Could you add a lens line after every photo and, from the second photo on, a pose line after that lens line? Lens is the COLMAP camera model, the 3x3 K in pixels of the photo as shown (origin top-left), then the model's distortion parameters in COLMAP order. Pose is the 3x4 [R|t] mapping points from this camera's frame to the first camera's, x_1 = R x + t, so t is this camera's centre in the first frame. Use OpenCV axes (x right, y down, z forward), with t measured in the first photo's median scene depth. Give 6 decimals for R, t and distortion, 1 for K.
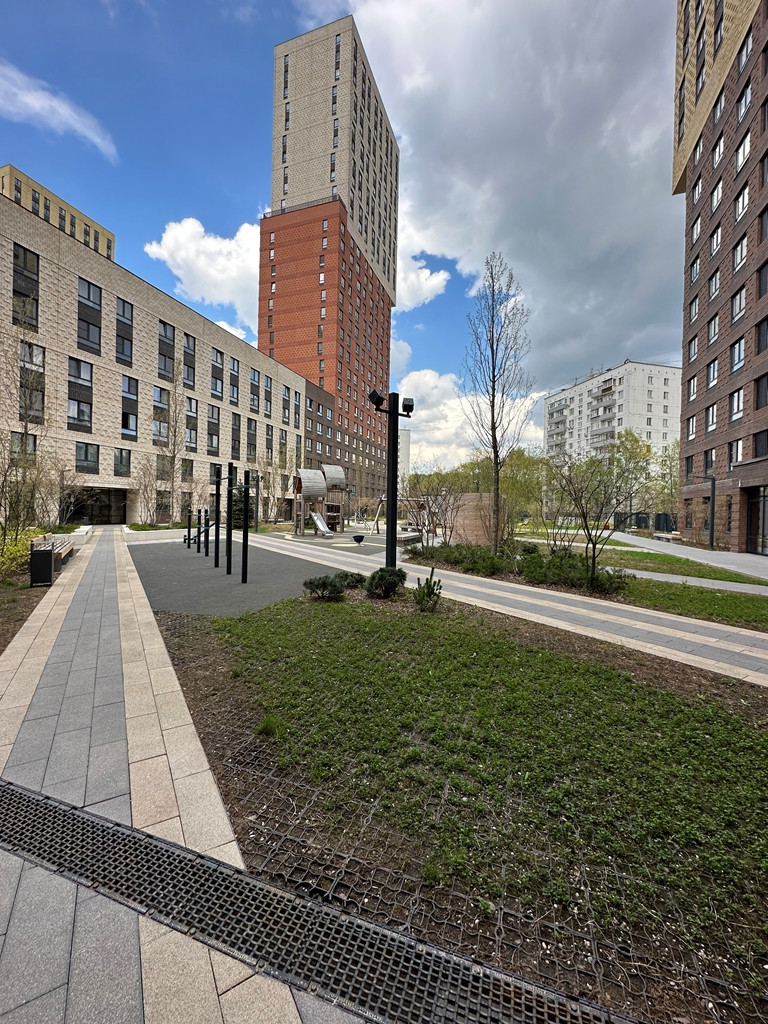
lens RADIAL K [[410.5, 0, 380.7], [0, 410.5, 512.7], [0, 0, 1]] dist [-0.003698, -0.000458]
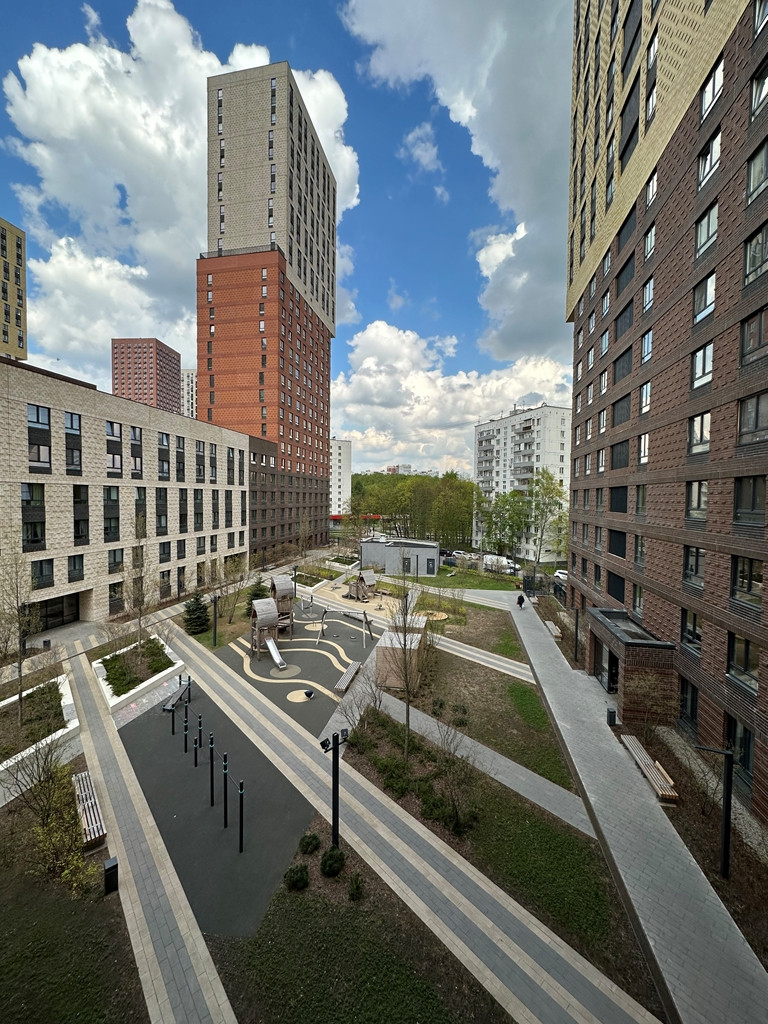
lens RADIAL K [[410.5, 0, 380.7], [0, 410.5, 512.7], [0, 0, 1]] dist [-0.003698, -0.000458]
pose [[0.990237, -0.017029, 0.138347, 0.000043], [0.013076, 0.999481, 0.029436, -0.132275], [-0.138777, -0.027340, 0.989946, -0.066034]]
